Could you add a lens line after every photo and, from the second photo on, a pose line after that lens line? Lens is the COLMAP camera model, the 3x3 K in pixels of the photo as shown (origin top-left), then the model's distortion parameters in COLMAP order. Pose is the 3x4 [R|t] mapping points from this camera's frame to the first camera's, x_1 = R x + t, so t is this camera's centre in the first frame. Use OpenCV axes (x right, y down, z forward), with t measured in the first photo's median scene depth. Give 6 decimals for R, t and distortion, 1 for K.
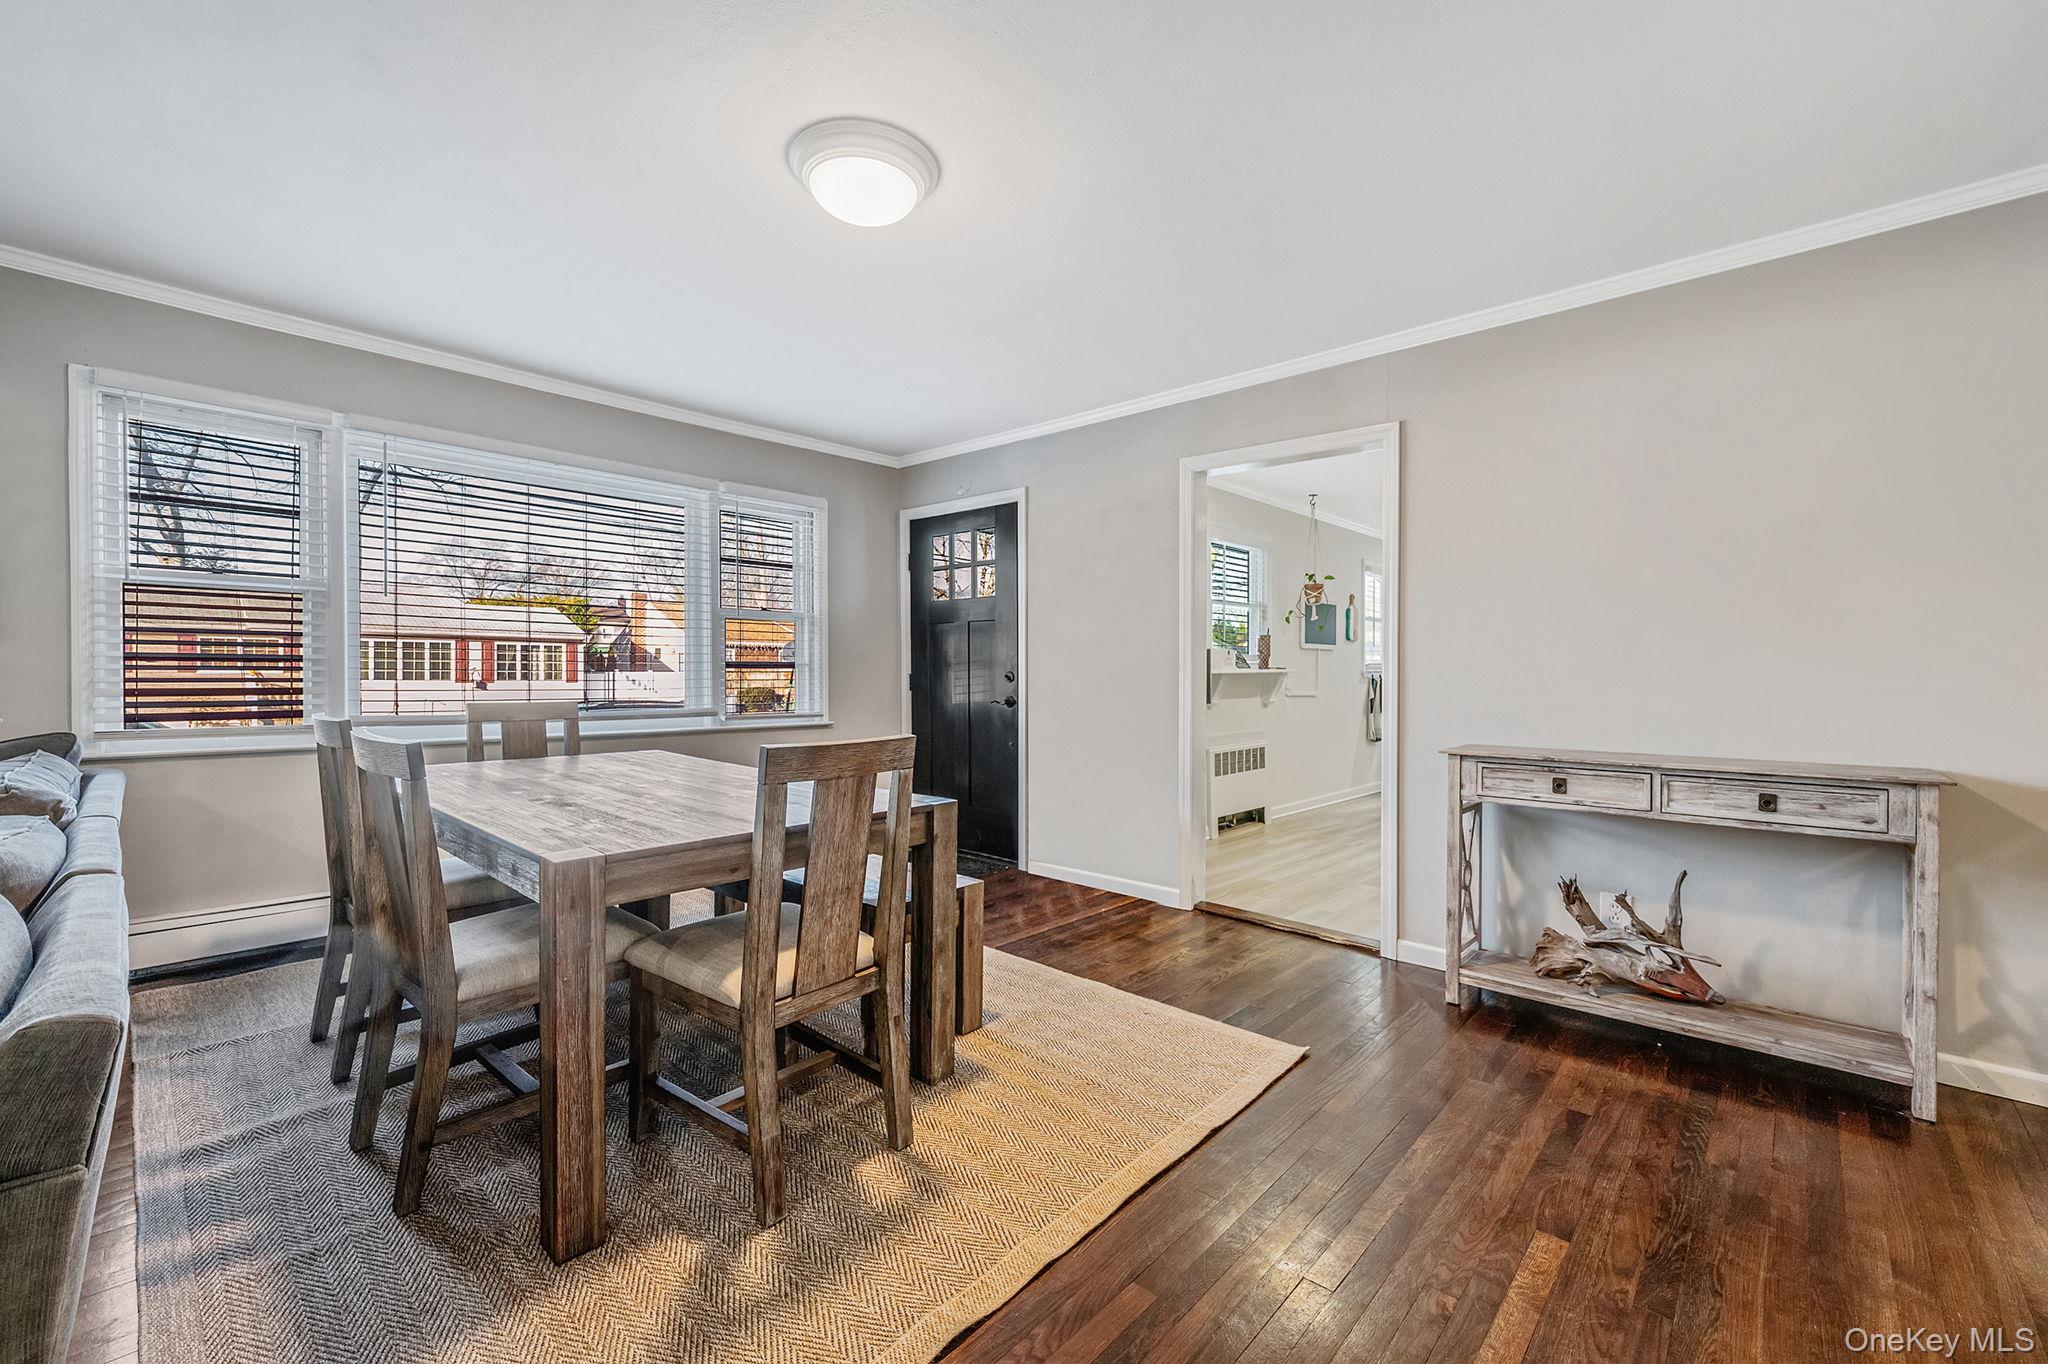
lens RADIAL K [[851.8, 0, 1036.4], [0, 851.8, 682.2], [0, 0, 1]] dist [0.001649, 0.000041]
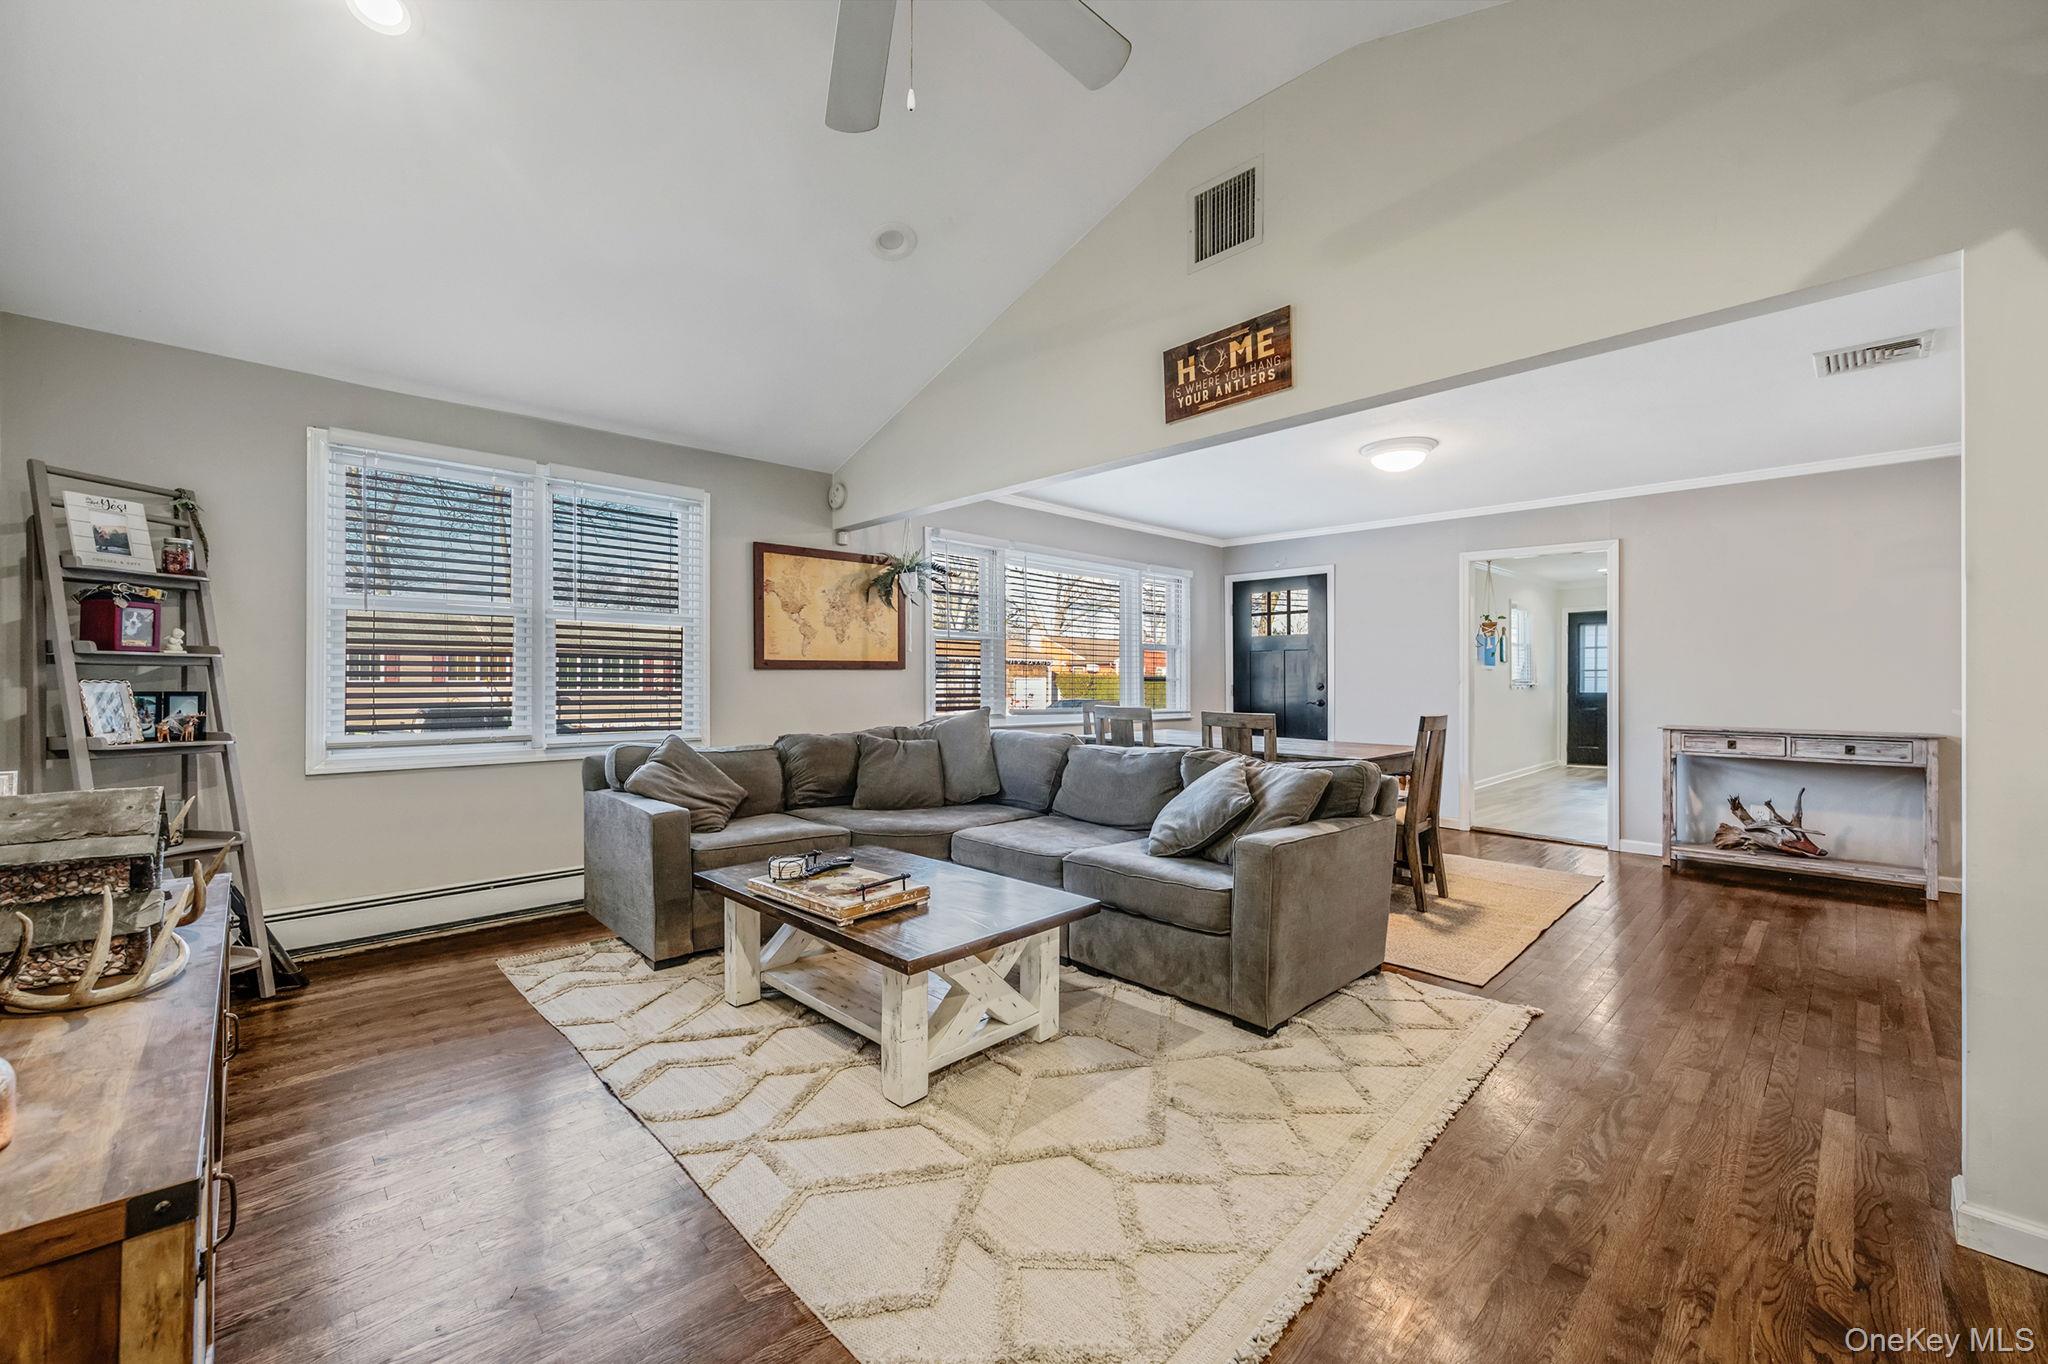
lens RADIAL K [[820.3, 0, 1028.2], [0, 820.3, 678.7], [0, 0, 1]] dist [-0.000372, -0.000020]
pose [[0.998354, -0.001311, -0.057346, -0.795313], [0.000433, 0.999883, -0.015319, 0.002859], [0.057359, 0.015269, 0.998237, -0.859034]]
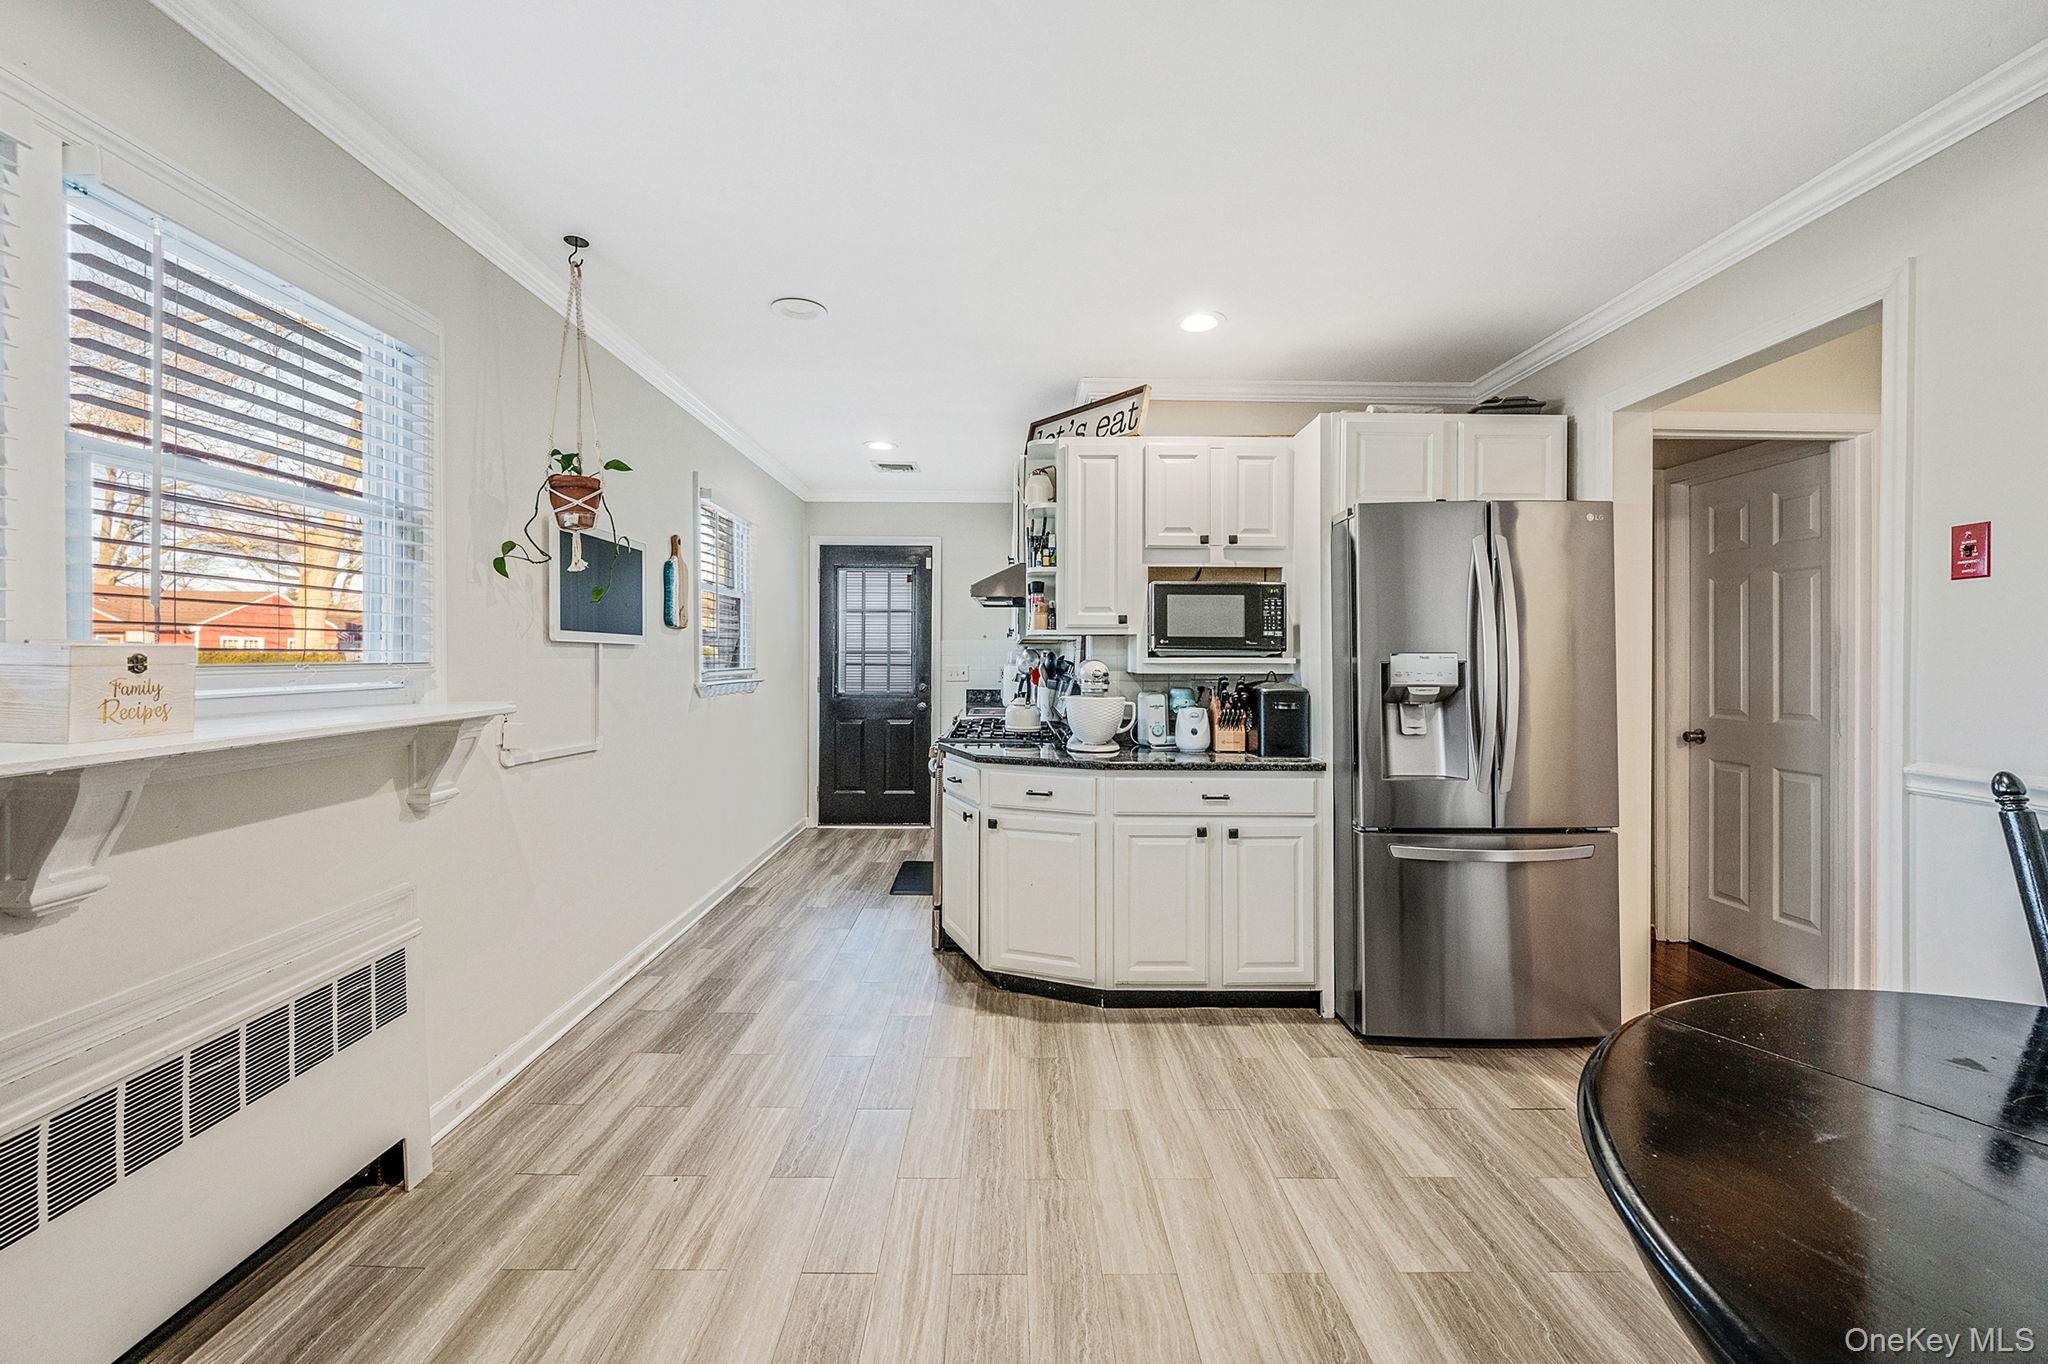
lens RADIAL K [[826.6, 0, 1025.8], [0, 826.6, 660.8], [0, 0, 1]] dist [-0.002146, 0.000120]
pose [[0.729184, -0.008205, 0.684269, 0.462390], [0.012210, 0.999925, -0.001021, -0.061022], [-0.684209, 0.009099, 0.729229, 1.245884]]
